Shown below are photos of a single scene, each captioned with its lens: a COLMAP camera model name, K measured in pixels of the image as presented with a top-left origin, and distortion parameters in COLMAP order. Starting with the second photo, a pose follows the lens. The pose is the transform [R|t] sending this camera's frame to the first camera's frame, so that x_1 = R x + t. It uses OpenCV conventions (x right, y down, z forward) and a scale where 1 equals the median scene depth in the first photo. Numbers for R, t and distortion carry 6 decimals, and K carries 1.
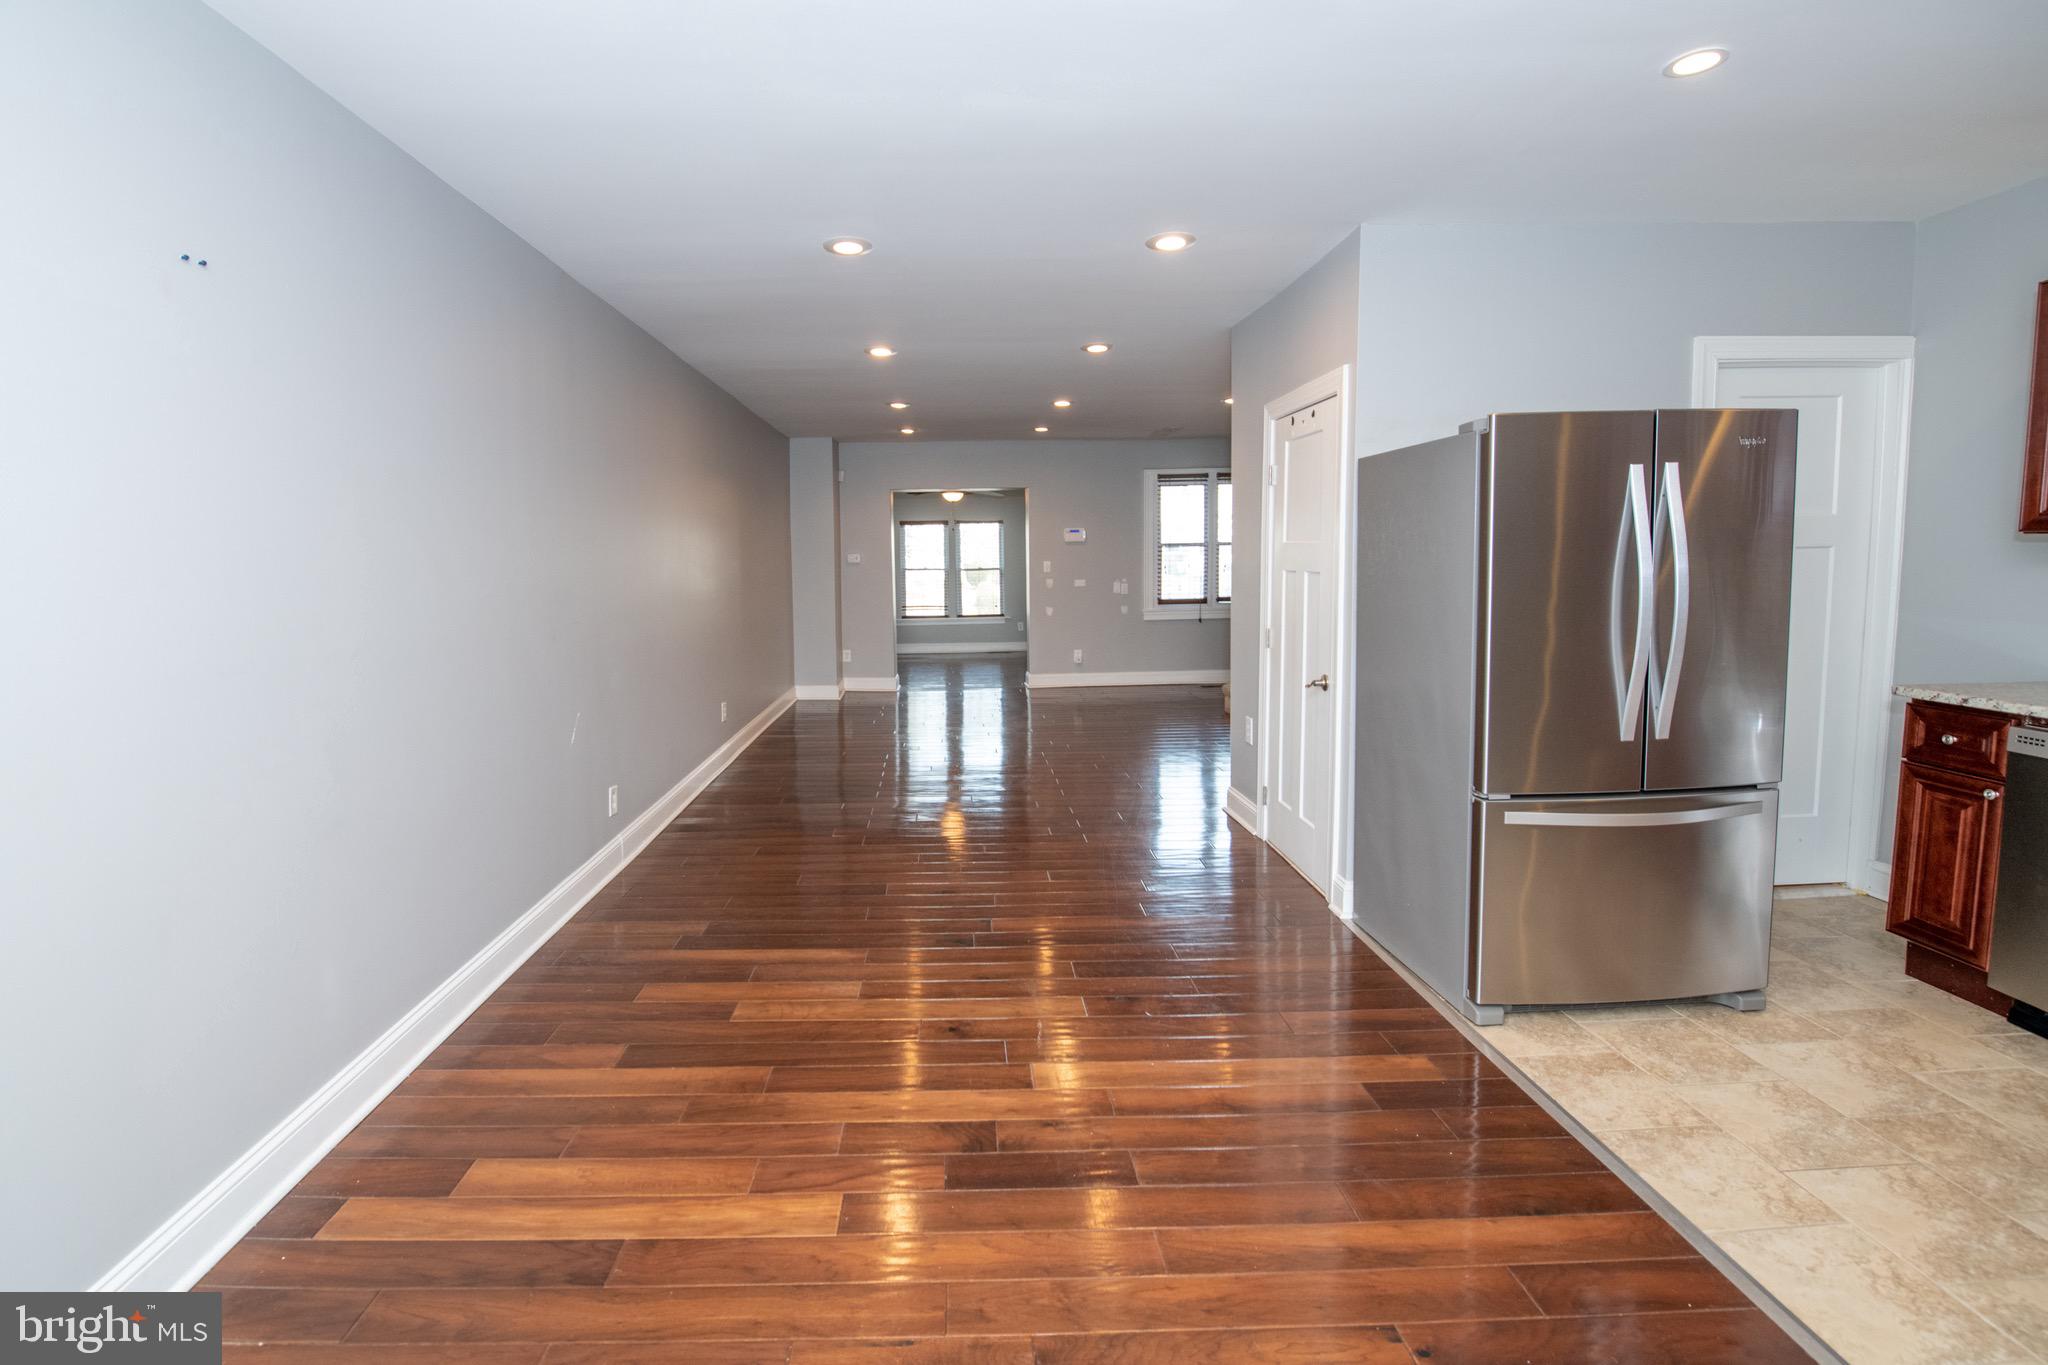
lens RADIAL K [[894.1, 0, 947.1], [0, 894.1, 631.3], [0, 0, 1]] dist [-0.019967, -0.000492]
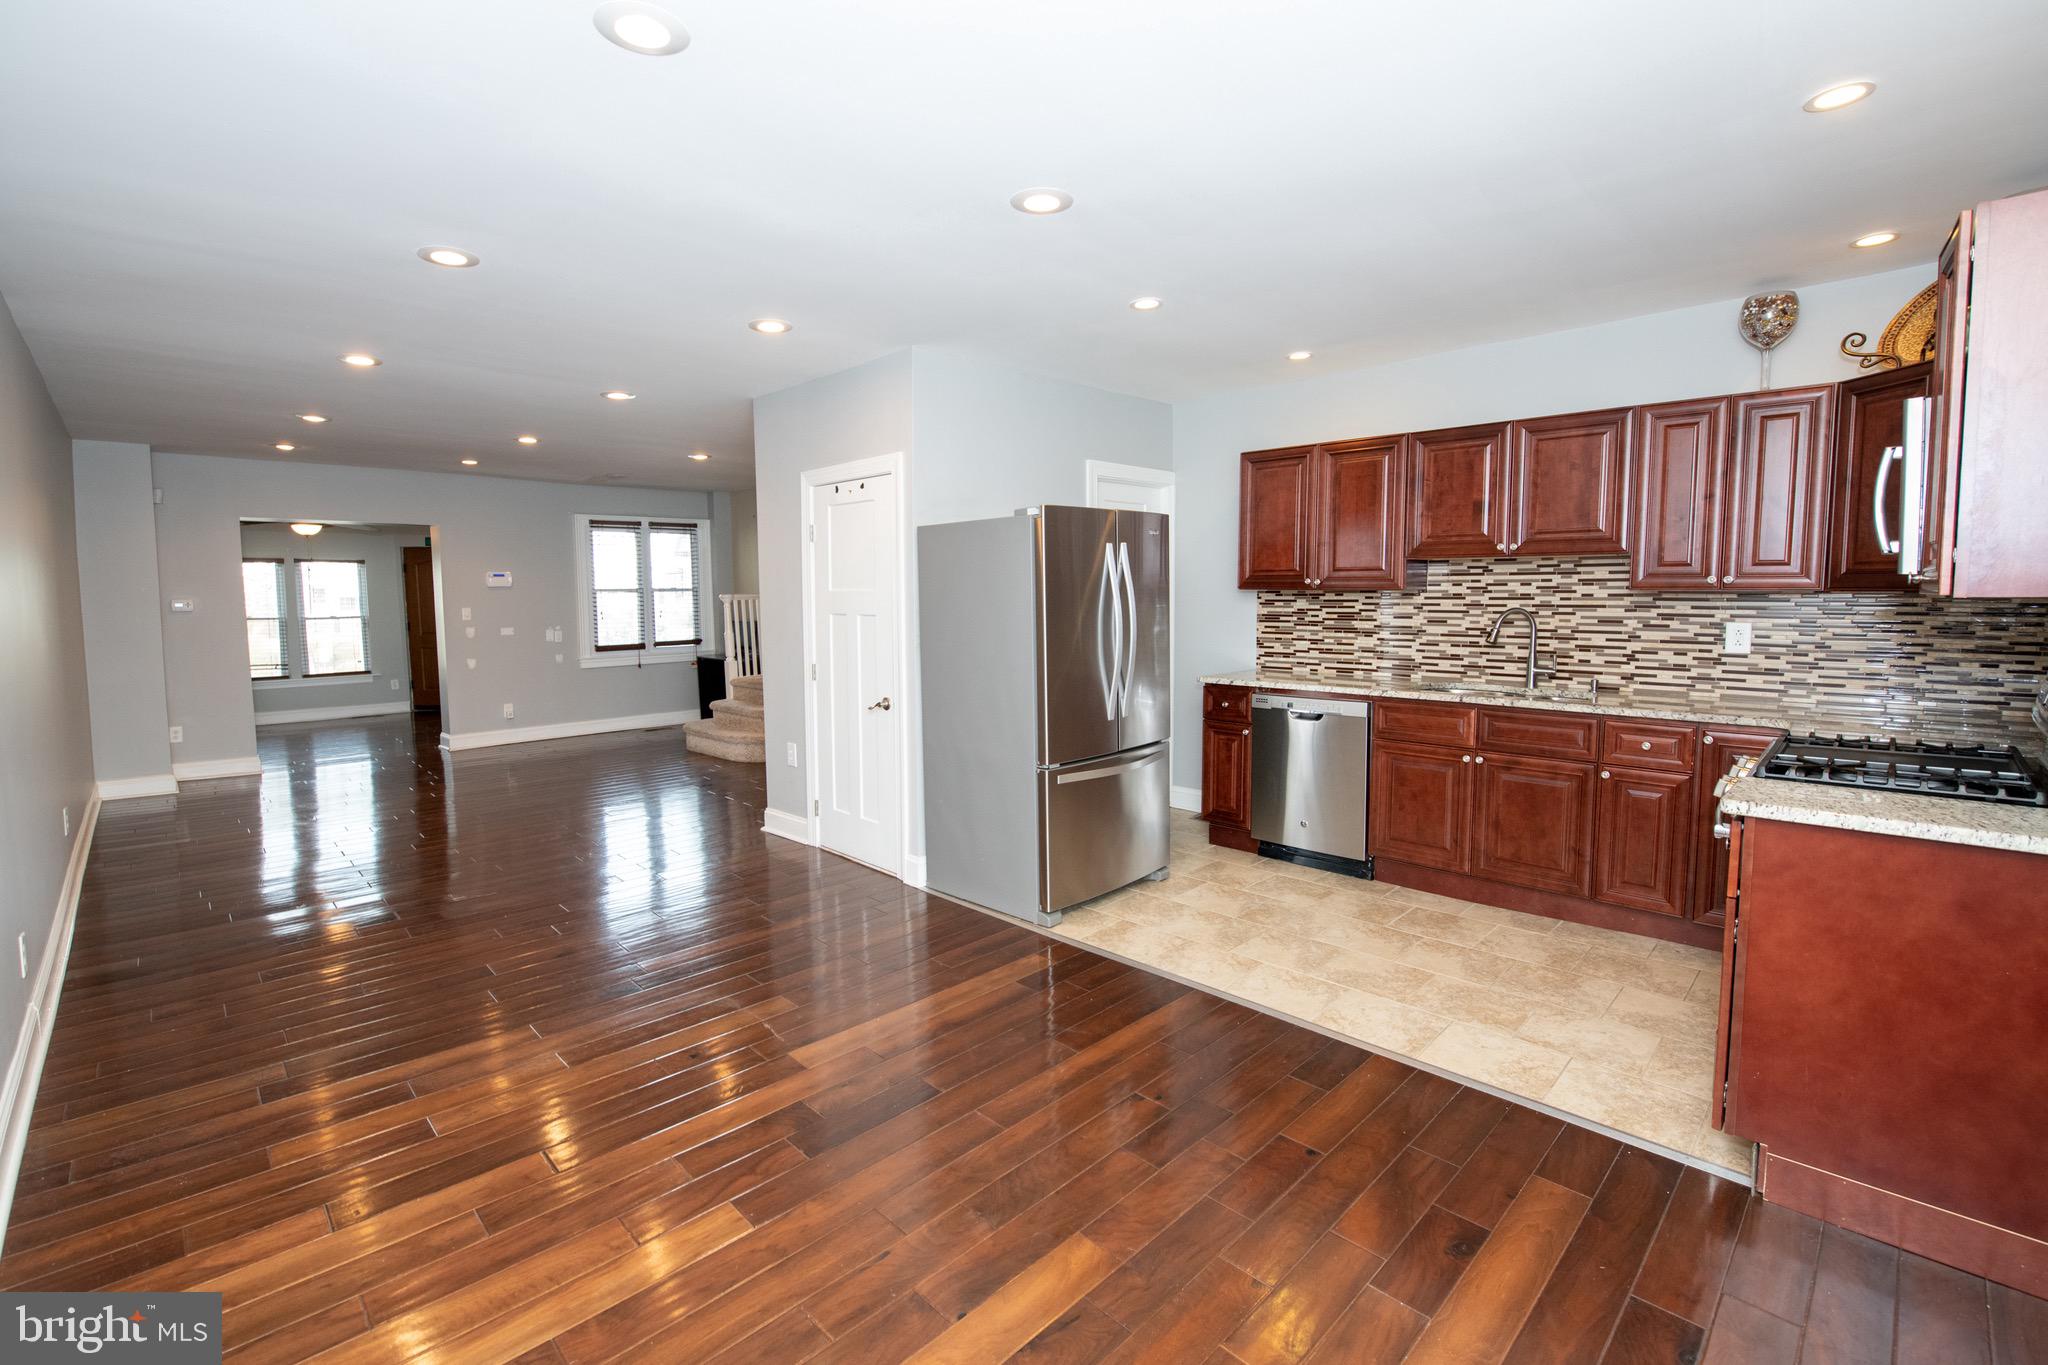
lens RADIAL K [[894.1, 0, 970.8], [0, 894.1, 655.0], [0, 0, 1]] dist [-0.019967, -0.000492]
pose [[0.736283, -0.037132, 0.675654, -0.444836], [0.054645, 0.998495, -0.004675, 0.003670], [-0.674463, 0.040363, 0.737204, 0.000961]]
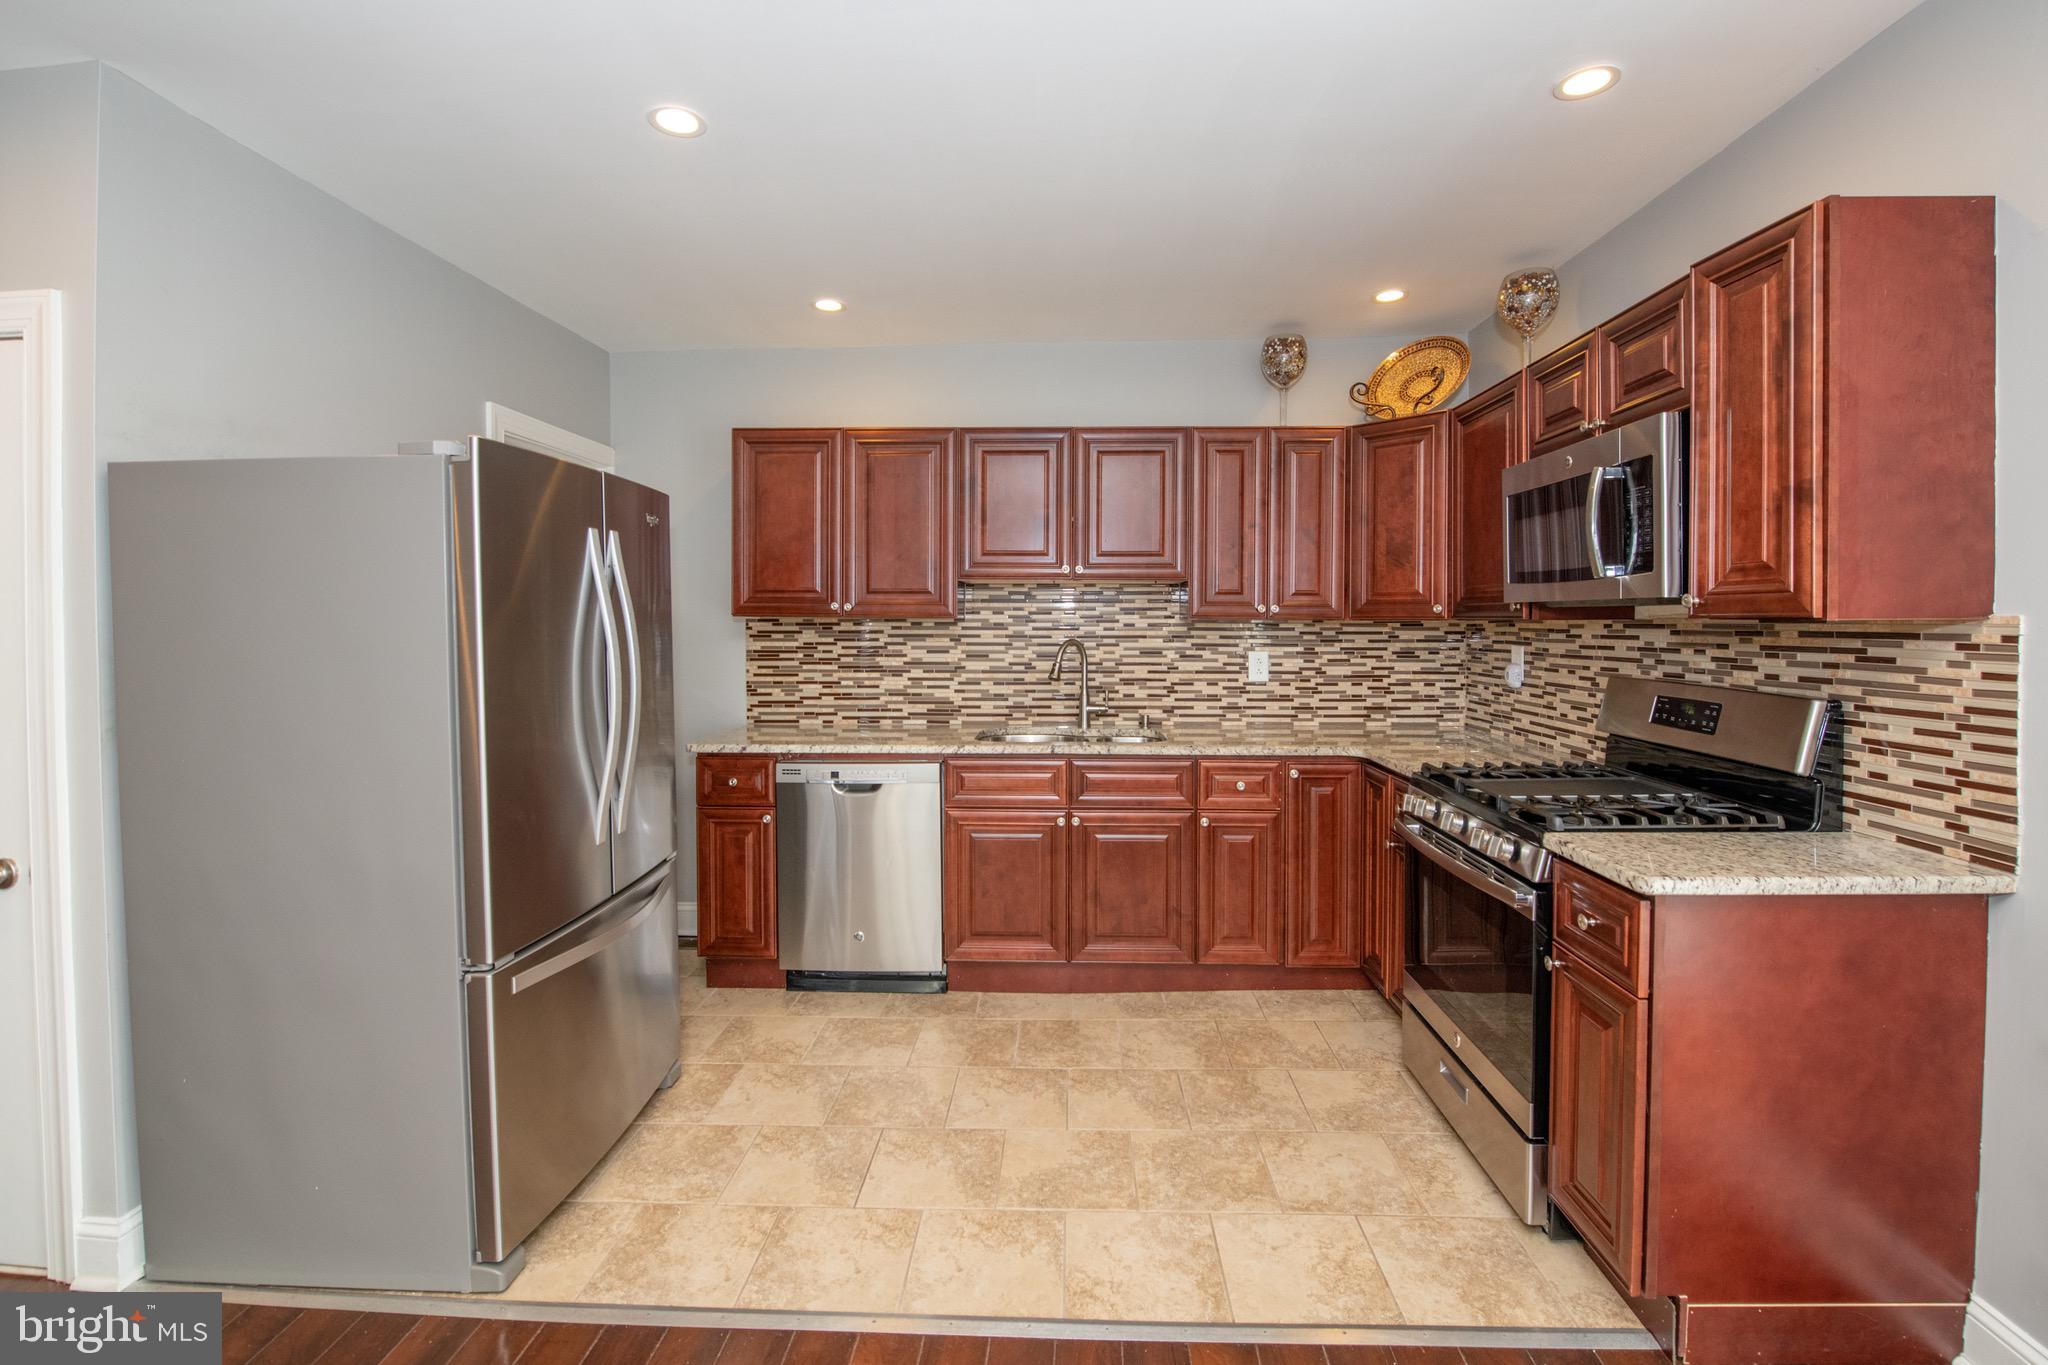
lens RADIAL K [[894.1, 0, 1035.7], [0, 894.1, 635.6], [0, 0, 1]] dist [-0.019967, -0.000492]
pose [[0.043187, 0.002646, 0.999063, -0.082141], [0.087168, 0.996173, -0.006406, -0.034468], [-0.995257, 0.087363, 0.042792, 0.487699]]
